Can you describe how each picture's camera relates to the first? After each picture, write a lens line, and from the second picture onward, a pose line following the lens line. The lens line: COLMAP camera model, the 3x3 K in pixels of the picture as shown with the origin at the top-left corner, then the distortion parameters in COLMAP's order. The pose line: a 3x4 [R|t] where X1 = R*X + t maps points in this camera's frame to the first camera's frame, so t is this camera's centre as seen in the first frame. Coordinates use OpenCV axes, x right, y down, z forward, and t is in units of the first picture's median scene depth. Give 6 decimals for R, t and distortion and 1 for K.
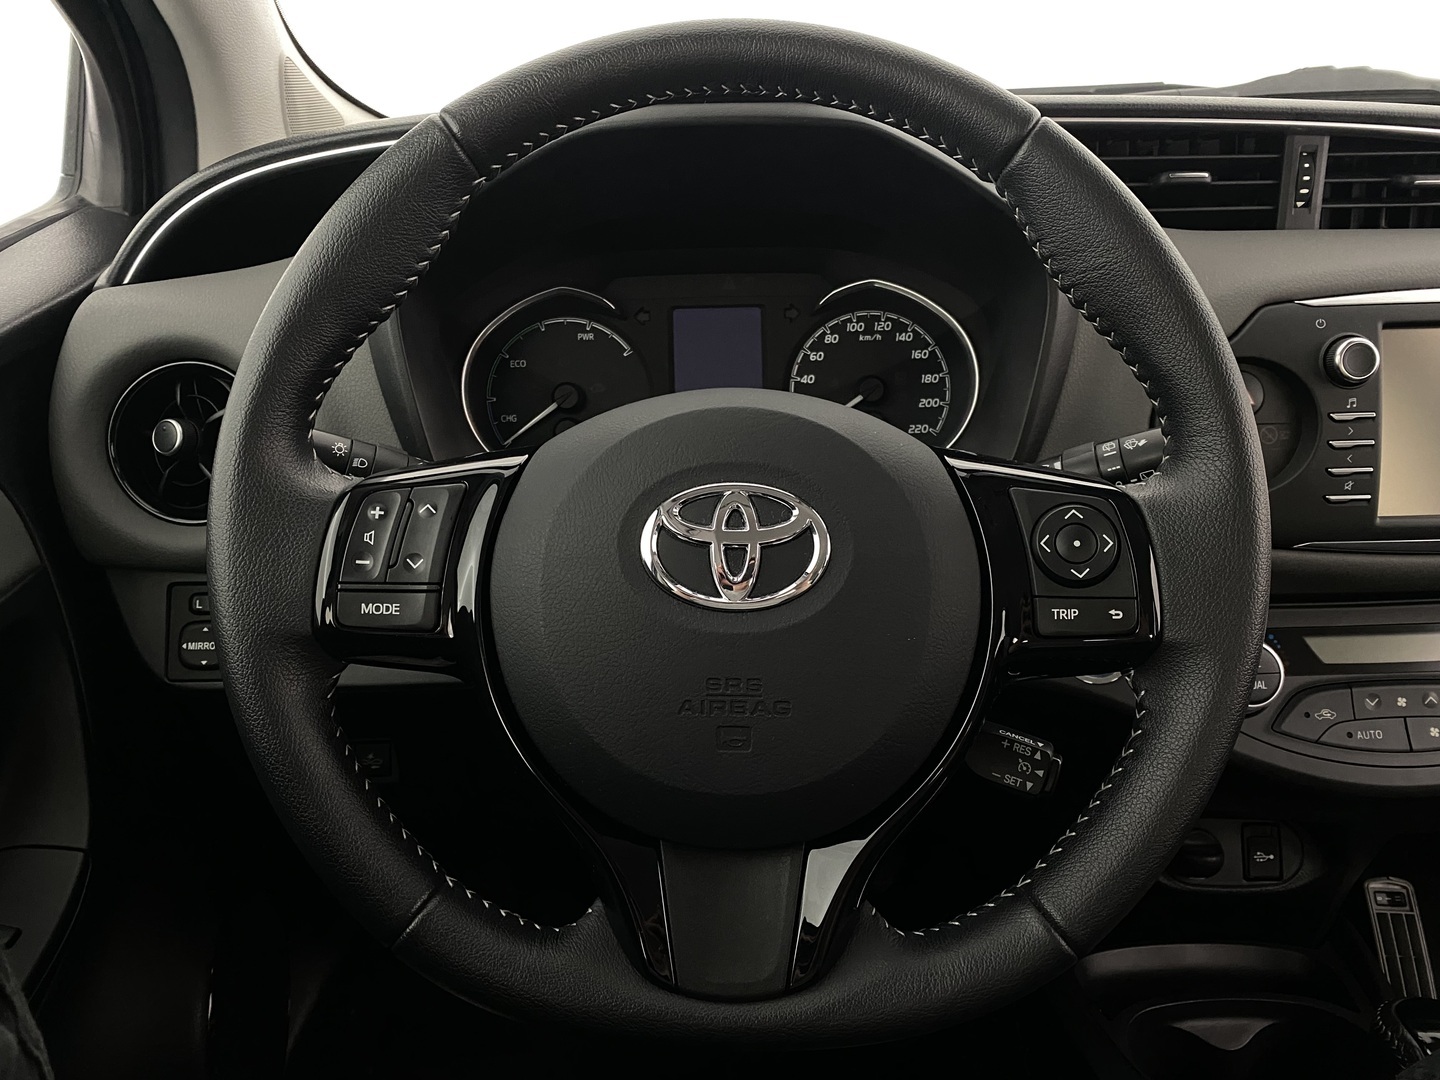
lens RADIAL K [[1098.6, 0, 712.5], [0, 1098.6, 526.4], [0, 0, 1]] dist [0.013921, -0.028461]
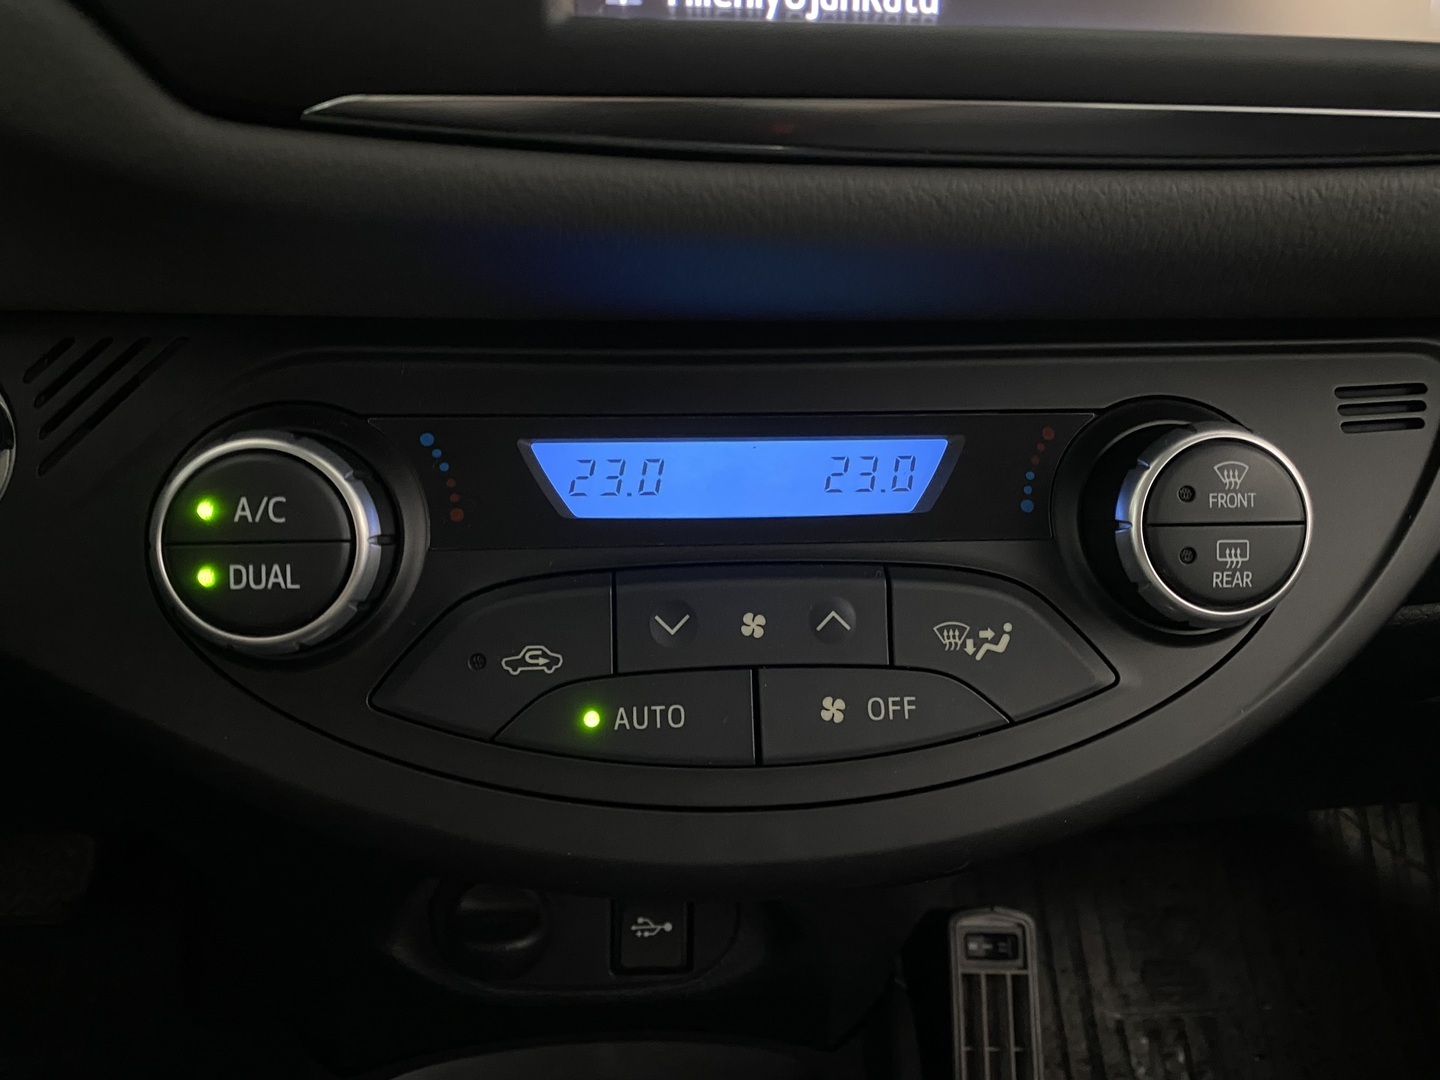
lens RADIAL K [[1098.6, 0, 731.5], [0, 1098.6, 552.9], [0, 0, 1]] dist [0.013921, -0.028461]
pose [[0.995681, 0.007771, 0.092518, 0.533909], [-0.020091, 0.990913, 0.132995, 0.081996], [-0.090644, -0.134280, 0.986789, 0.597079]]
